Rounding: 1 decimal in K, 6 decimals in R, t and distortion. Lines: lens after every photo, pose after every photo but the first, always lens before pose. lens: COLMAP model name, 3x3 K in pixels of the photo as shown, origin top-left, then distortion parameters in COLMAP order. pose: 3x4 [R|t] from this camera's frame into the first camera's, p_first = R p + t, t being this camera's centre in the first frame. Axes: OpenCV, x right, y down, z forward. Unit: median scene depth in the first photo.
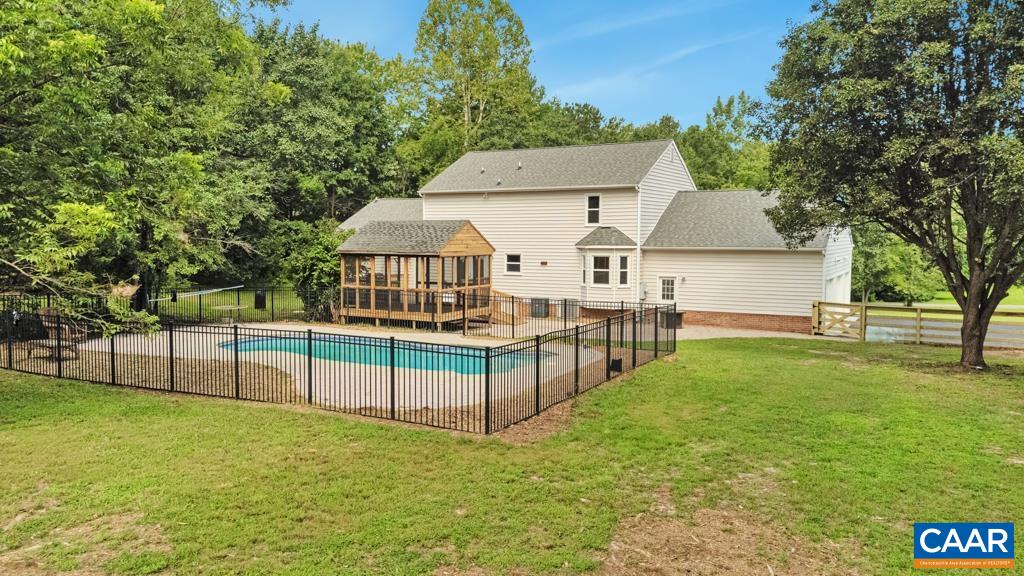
lens RADIAL K [[752.7, 0, 512.0], [0, 752.7, 288.0], [0, 0, 1]] dist [0.032514, -0.000457]
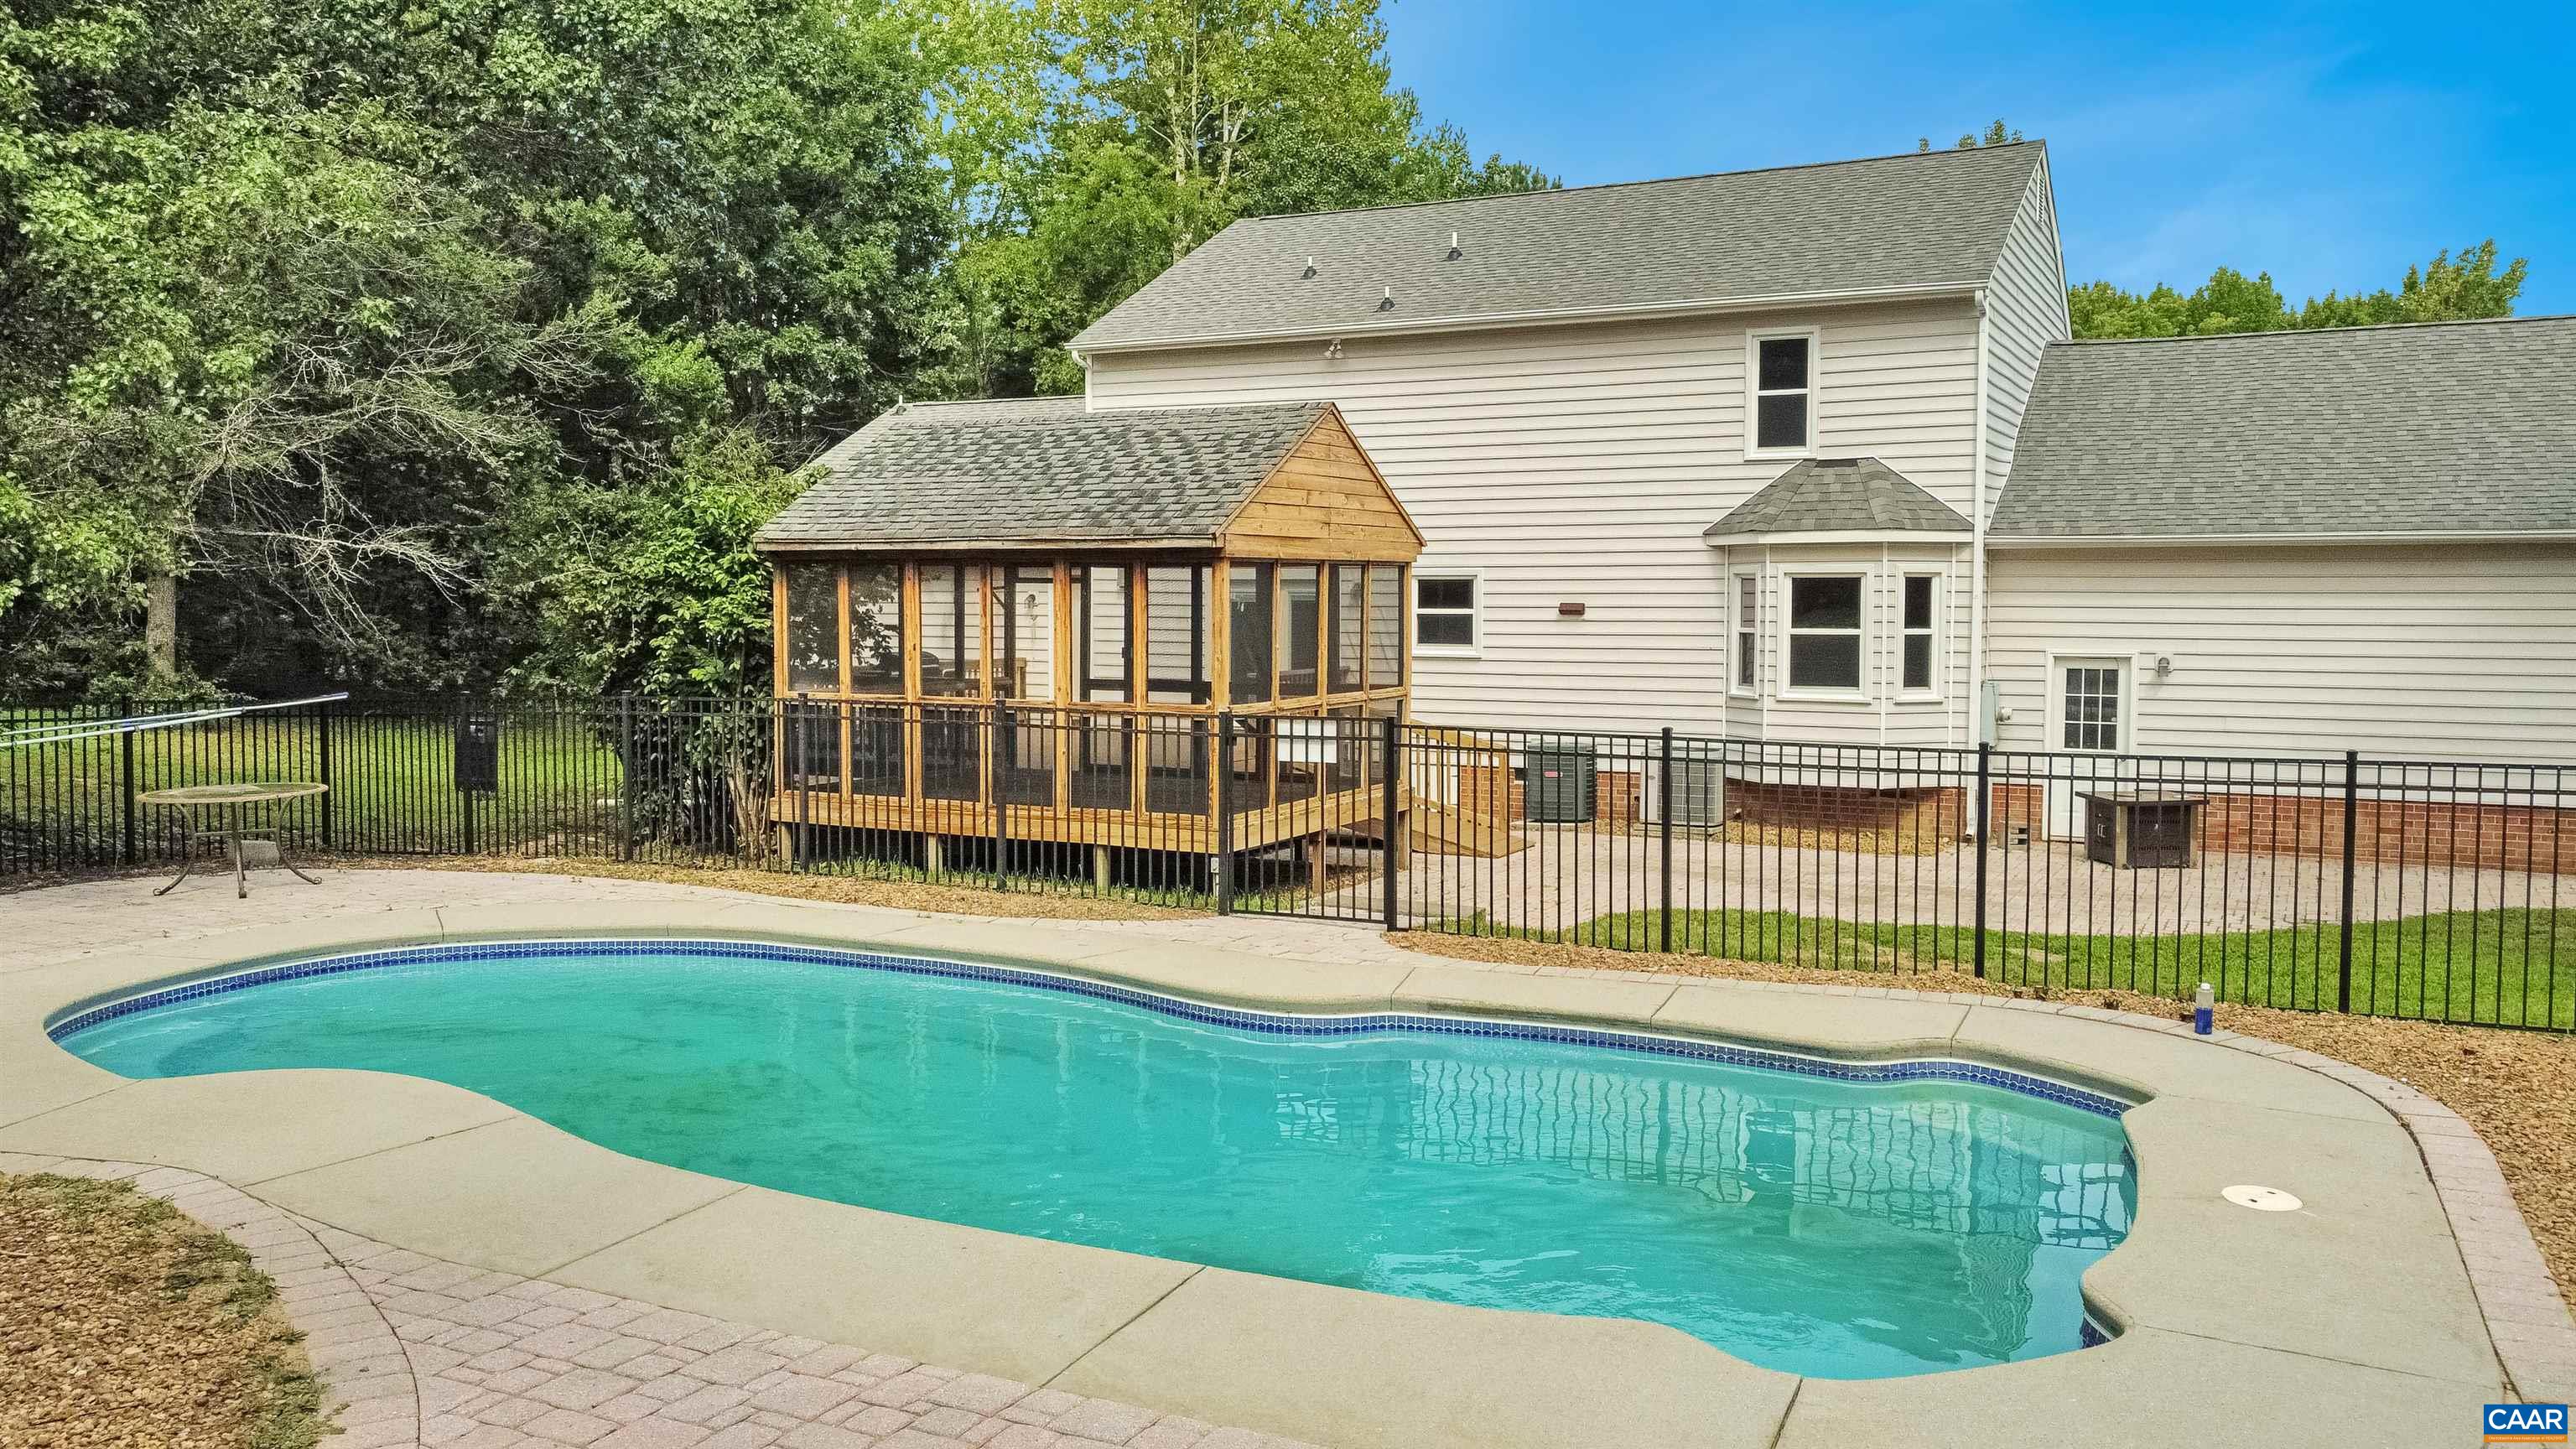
lens RADIAL K [[1972.4, 0, 1288.0], [0, 1972.4, 724.5], [0, 0, 1]] dist [-0.027141, -0.000718]
pose [[0.999601, -0.004640, 0.027845, -0.078103], [0.004637, 0.999989, 0.000169, 0.006159], [-0.027845, -0.000040, 0.999612, 0.355761]]
